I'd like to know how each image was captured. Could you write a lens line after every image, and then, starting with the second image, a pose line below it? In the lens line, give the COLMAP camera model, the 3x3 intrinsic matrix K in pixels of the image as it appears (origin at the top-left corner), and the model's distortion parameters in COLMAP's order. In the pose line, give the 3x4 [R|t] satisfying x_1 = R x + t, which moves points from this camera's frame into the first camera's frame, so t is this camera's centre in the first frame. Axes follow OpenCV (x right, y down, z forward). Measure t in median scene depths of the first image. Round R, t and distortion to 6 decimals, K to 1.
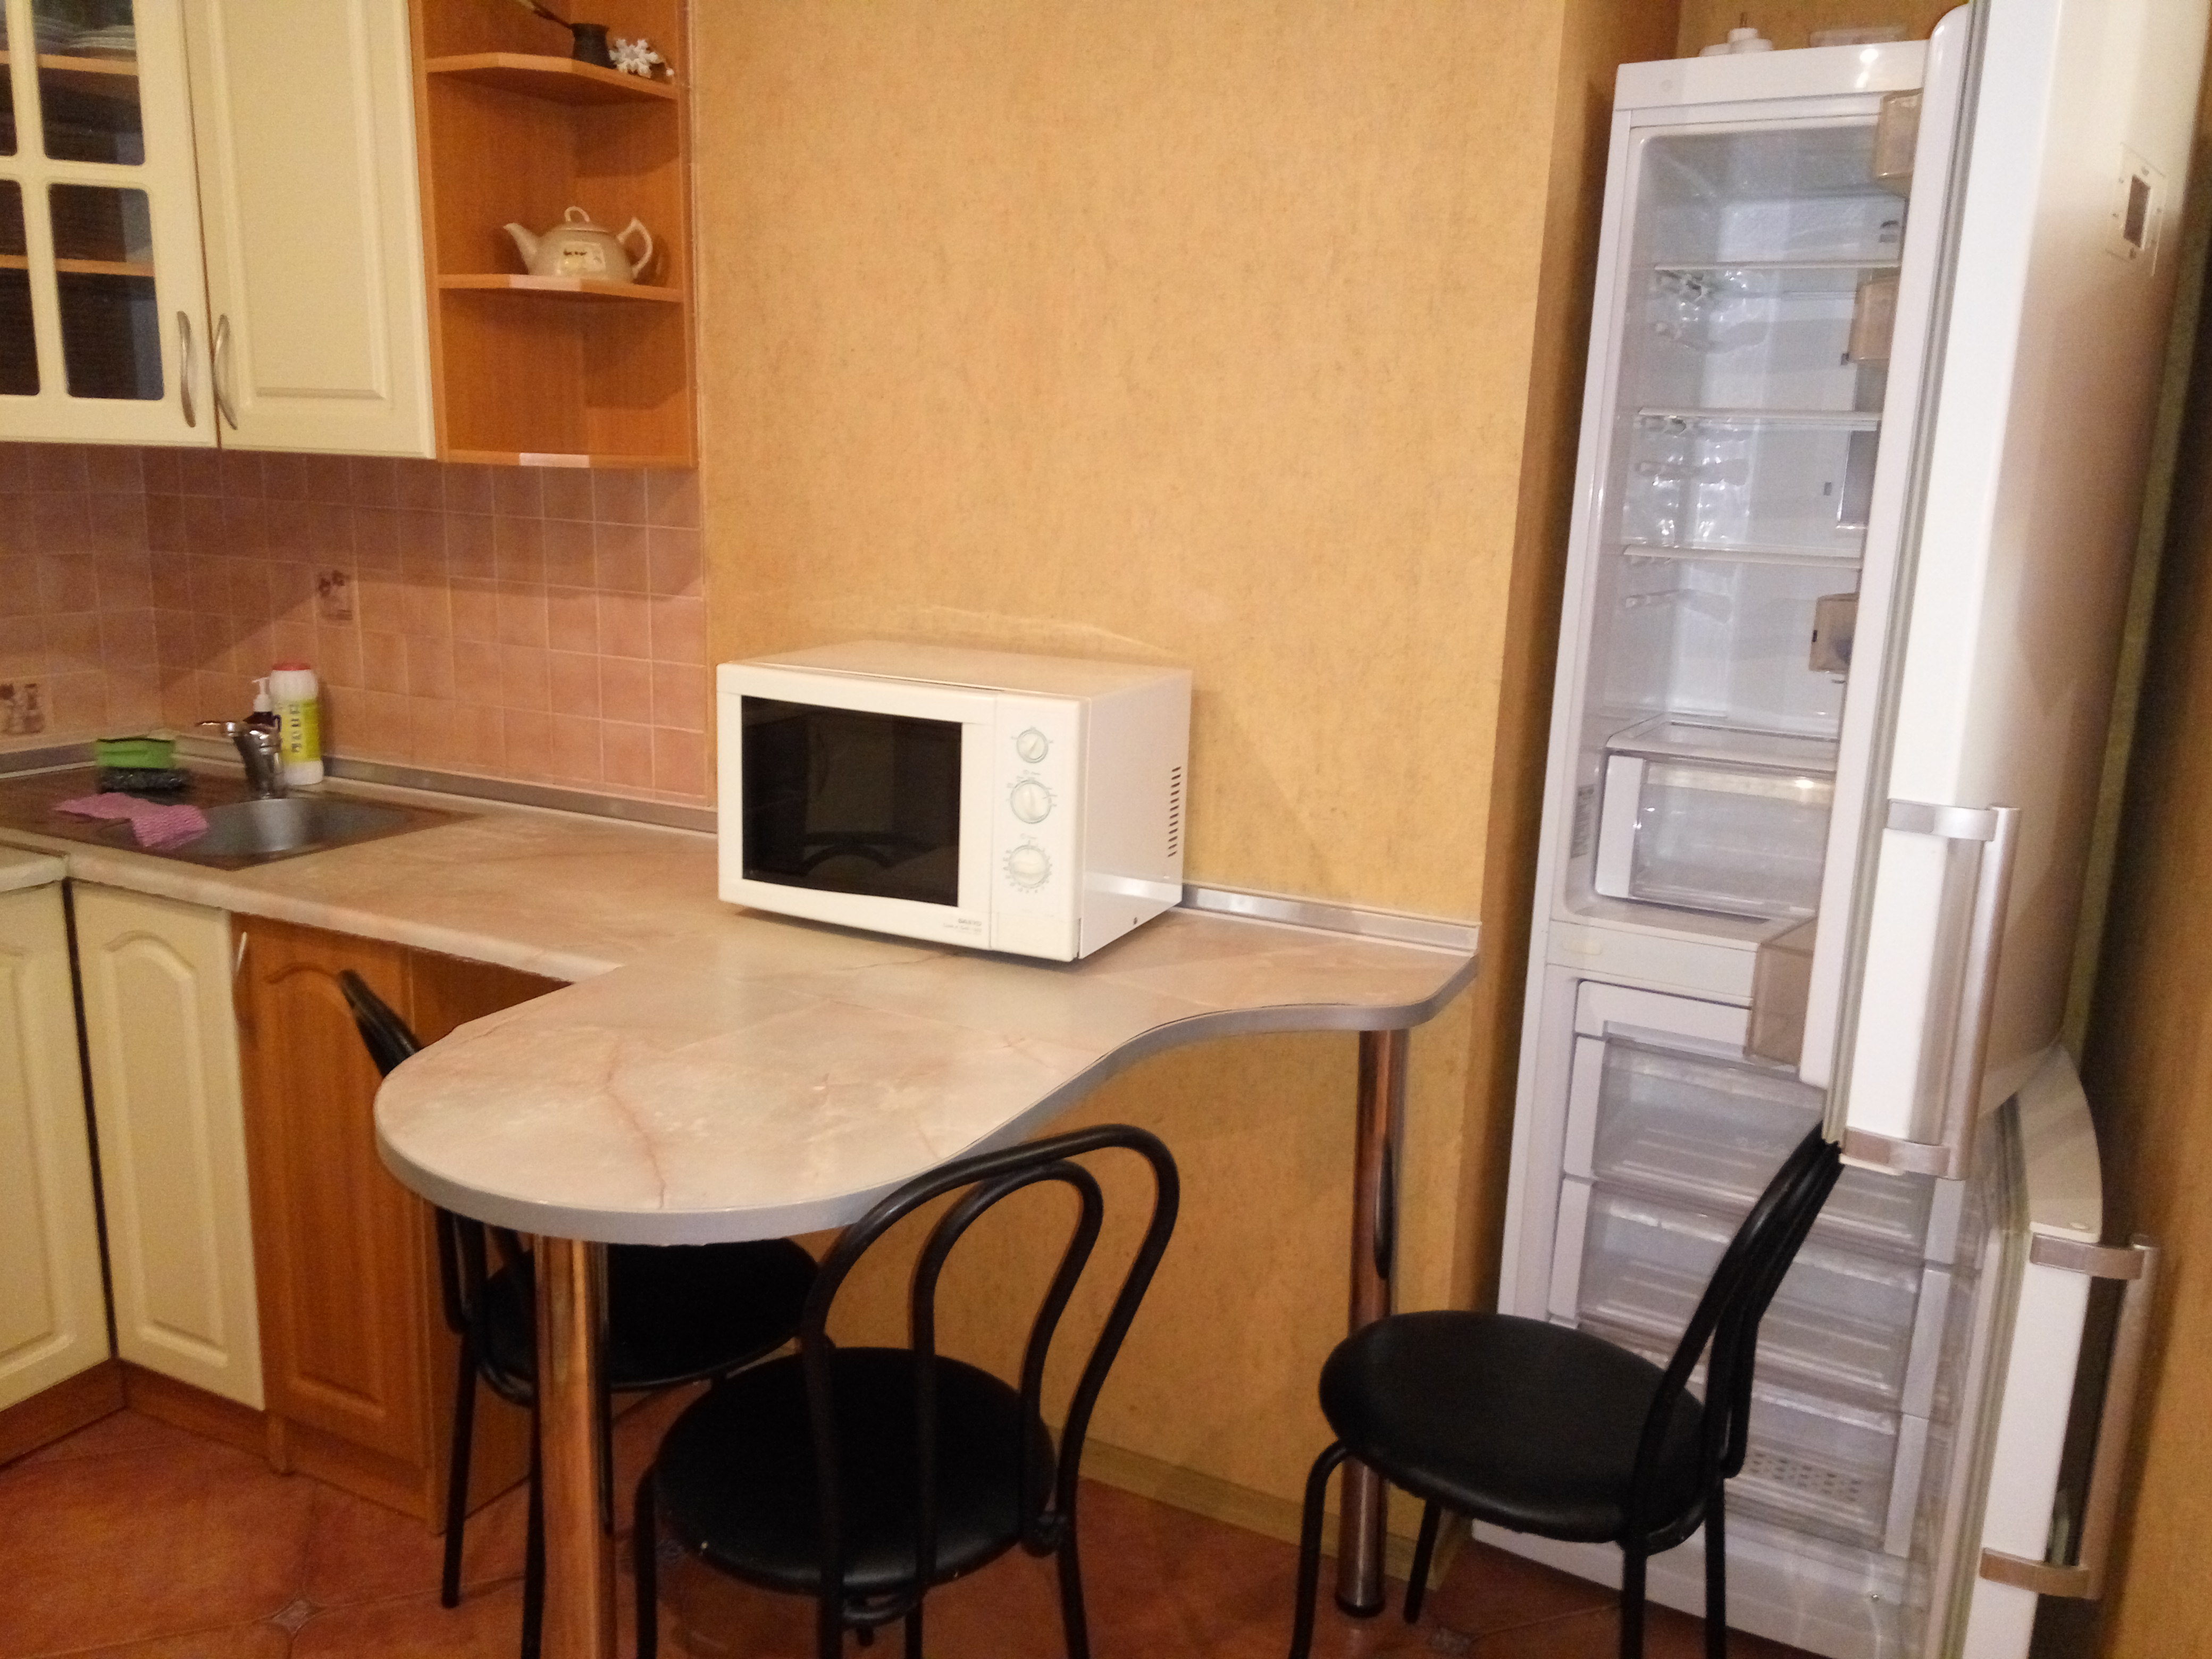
lens RADIAL K [[1777.8, 0, 1090.6], [0, 1777.8, 840.1], [0, 0, 1]] dist [0.090891, -0.099443]
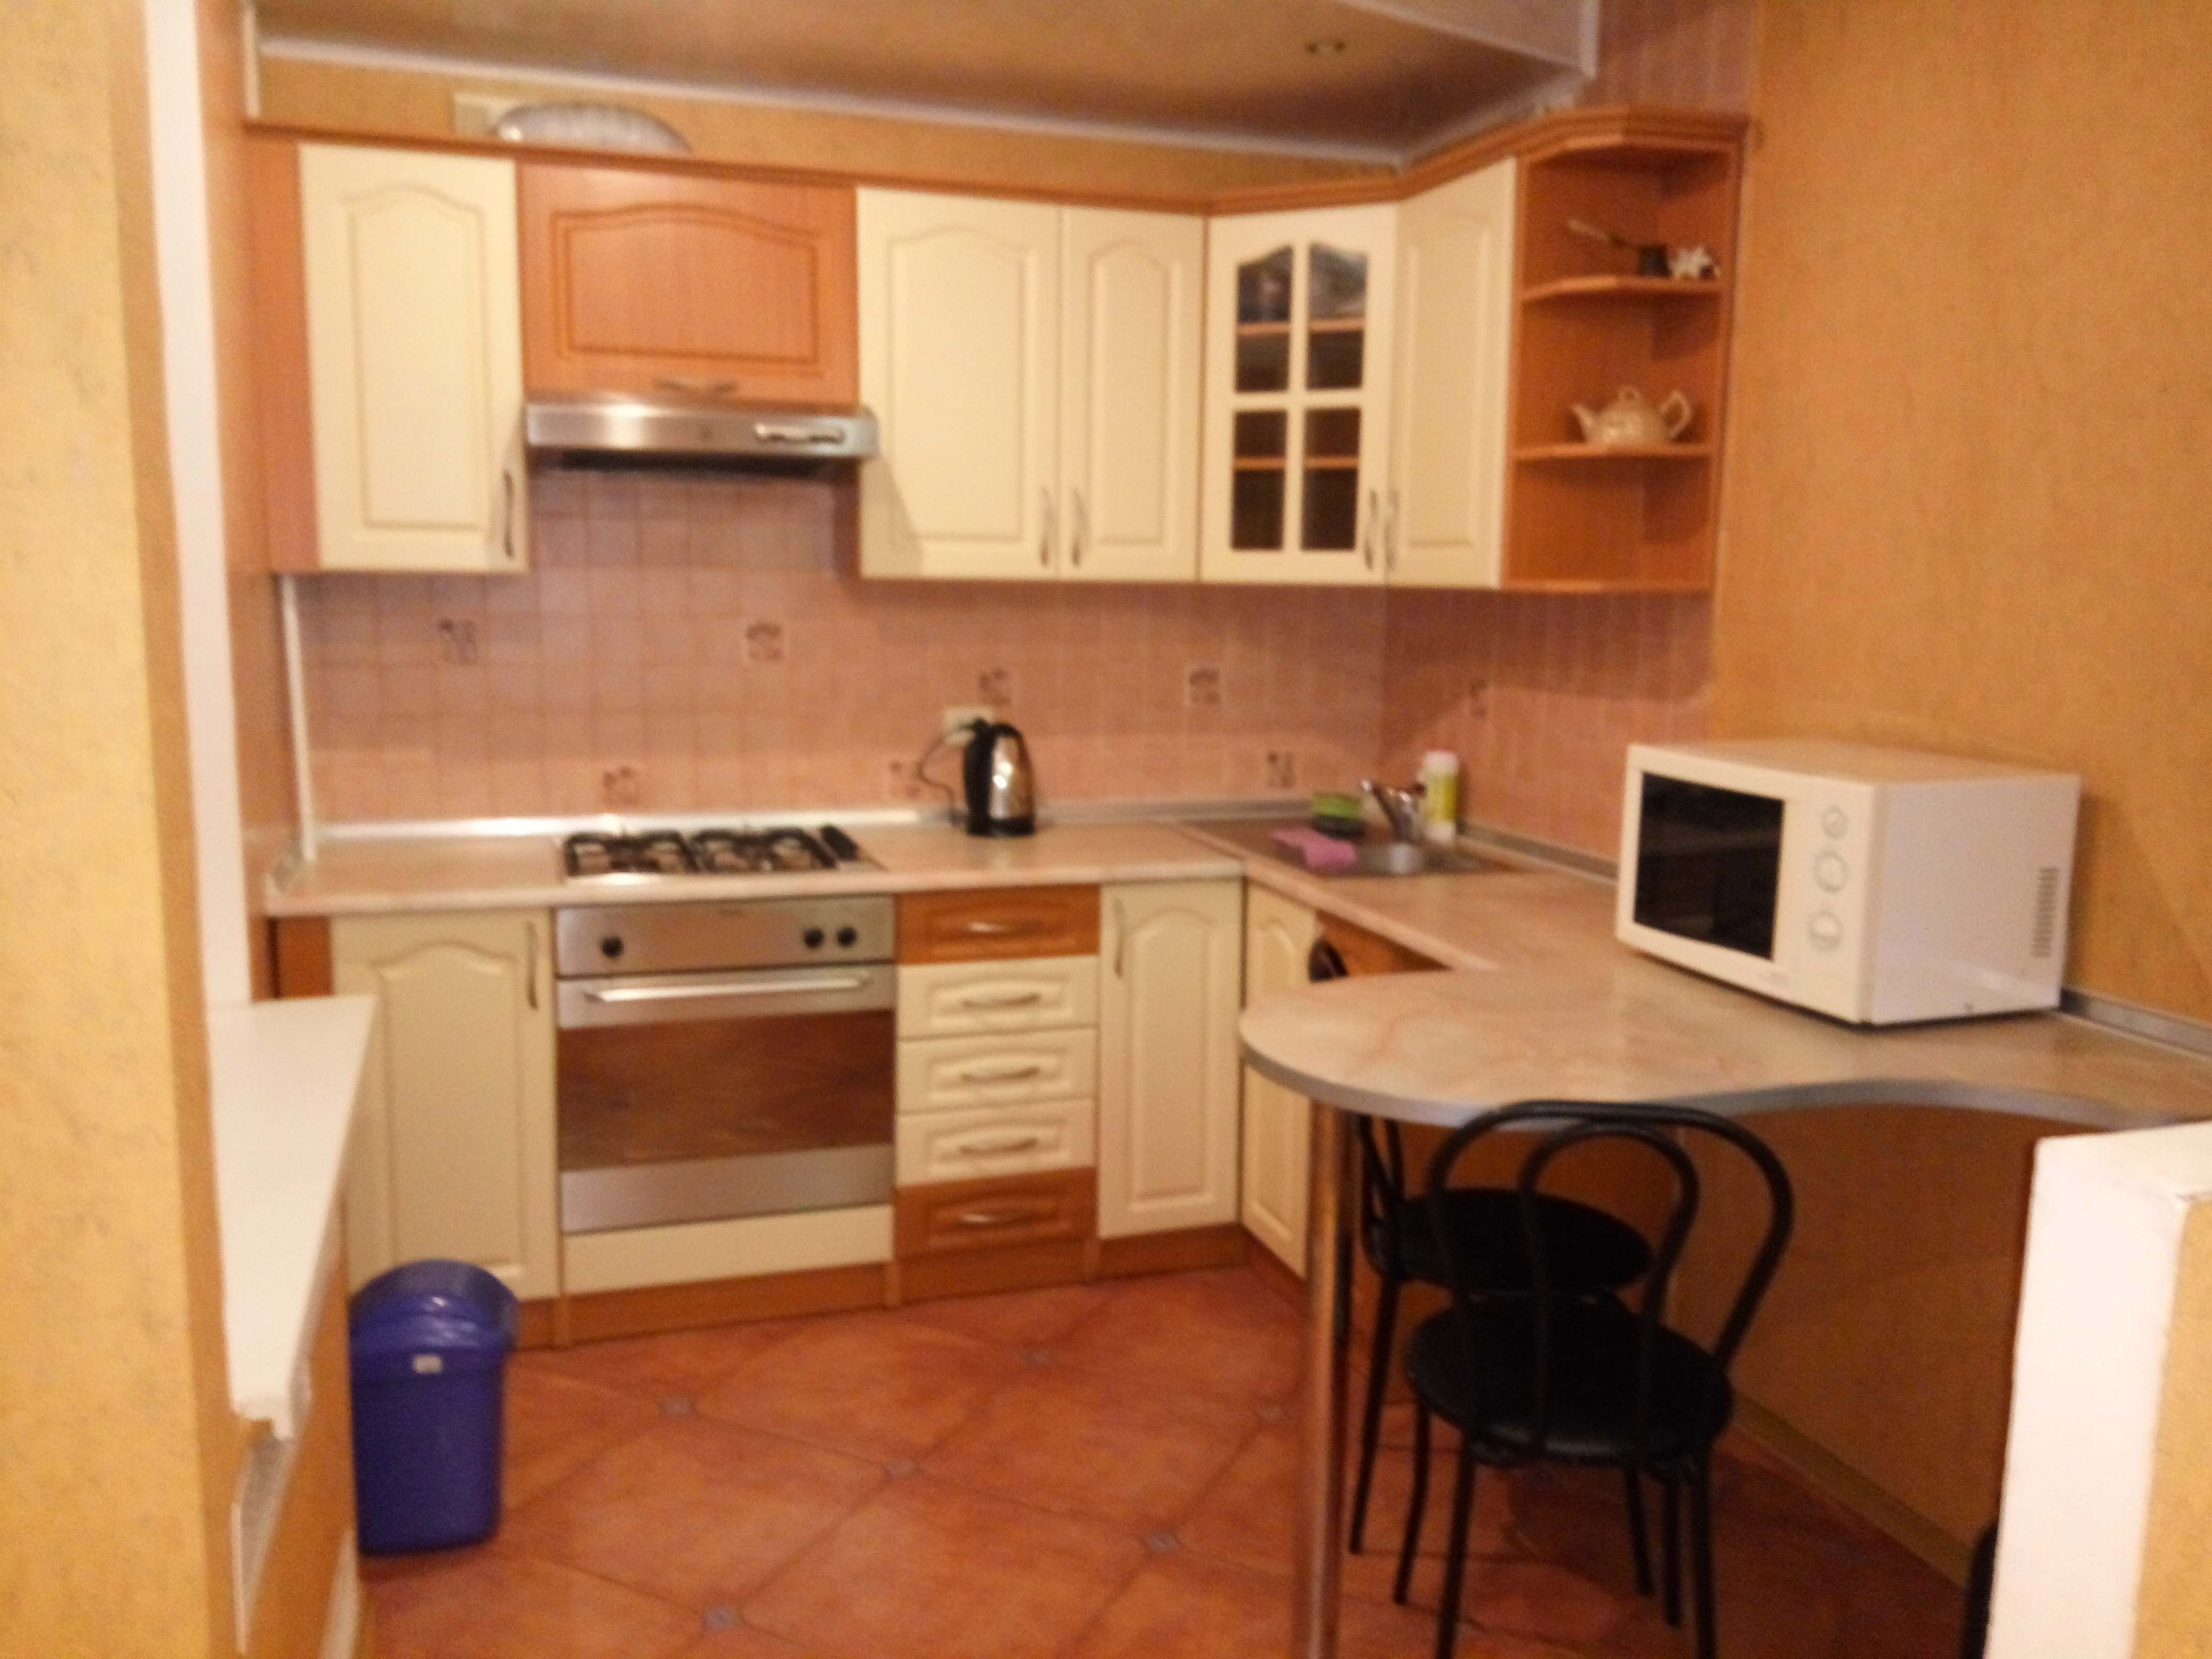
lens RADIAL K [[1777.8, 0, 1106.8], [0, 1777.8, 832.2], [0, 0, 1]] dist [0.090891, -0.099443]
pose [[0.711239, 0.084412, -0.697863, 0.350596], [-0.144884, 0.989052, -0.028028, 0.041816], [0.687857, 0.121044, 0.715682, -0.106510]]
